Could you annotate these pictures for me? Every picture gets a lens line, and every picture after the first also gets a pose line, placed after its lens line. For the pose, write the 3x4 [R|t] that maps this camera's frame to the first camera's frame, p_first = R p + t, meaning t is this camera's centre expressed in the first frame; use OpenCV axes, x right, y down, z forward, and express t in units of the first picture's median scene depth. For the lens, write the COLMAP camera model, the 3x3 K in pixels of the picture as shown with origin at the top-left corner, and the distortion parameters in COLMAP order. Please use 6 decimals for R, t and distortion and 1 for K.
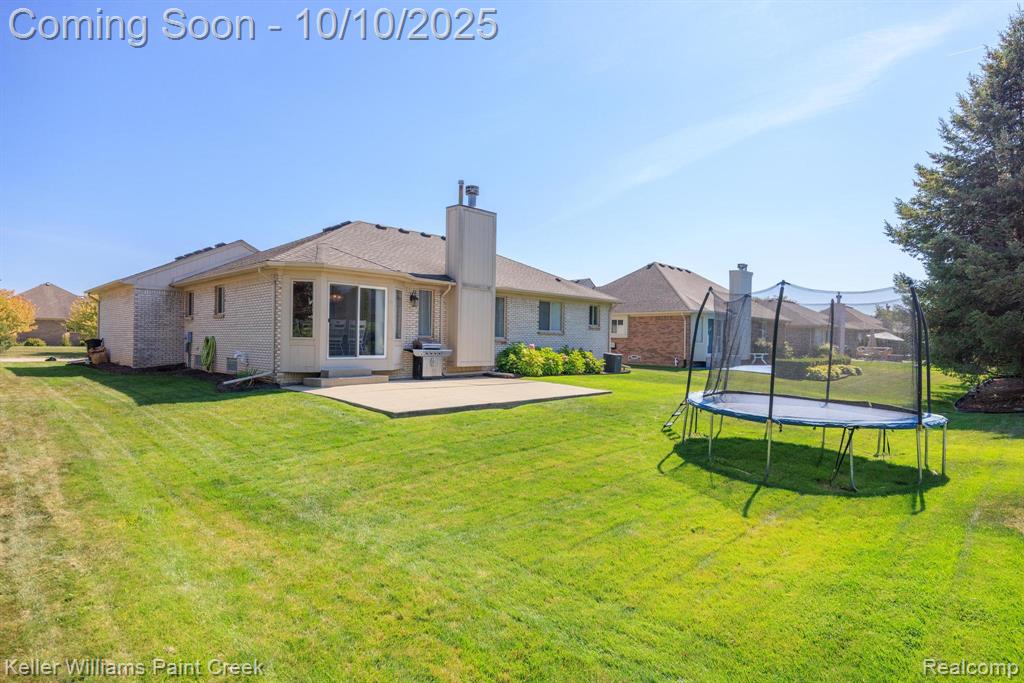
lens RADIAL K [[559.2, 0, 512.0], [0, 559.2, 341.5], [0, 0, 1]] dist [-0.000259, 0.000857]
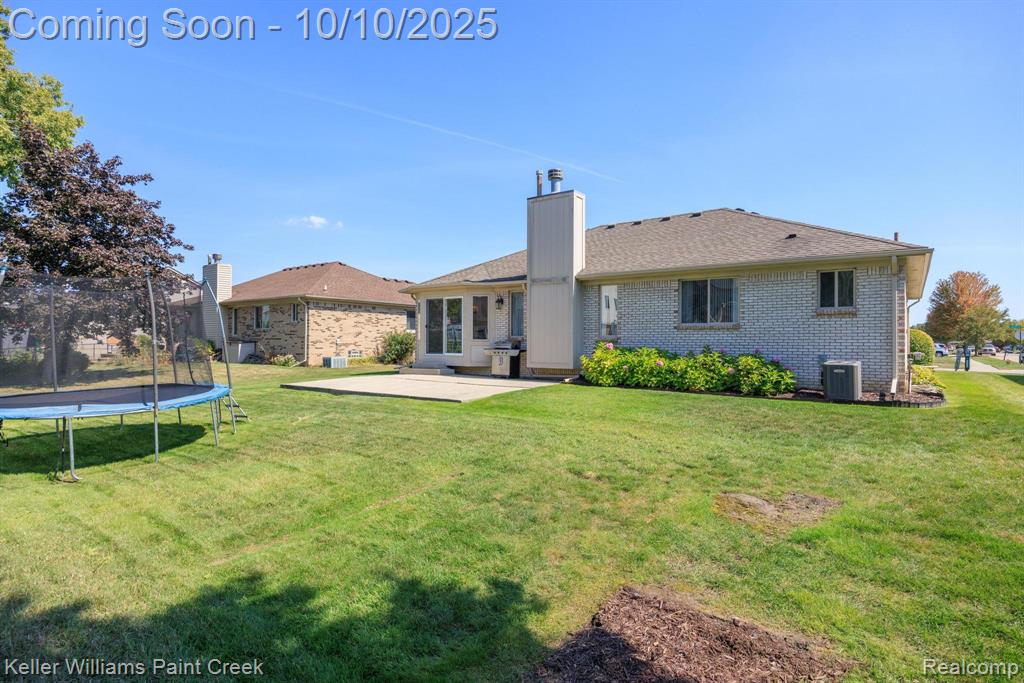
lens RADIAL K [[559.2, 0, 512.0], [0, 559.2, 341.5], [0, 0, 1]] dist [-0.000259, 0.000857]
pose [[0.127238, -0.009810, -0.991824, 0.822160], [0.001887, 0.999952, -0.009648, 0.009327], [0.991870, -0.000644, 0.127250, 0.825510]]
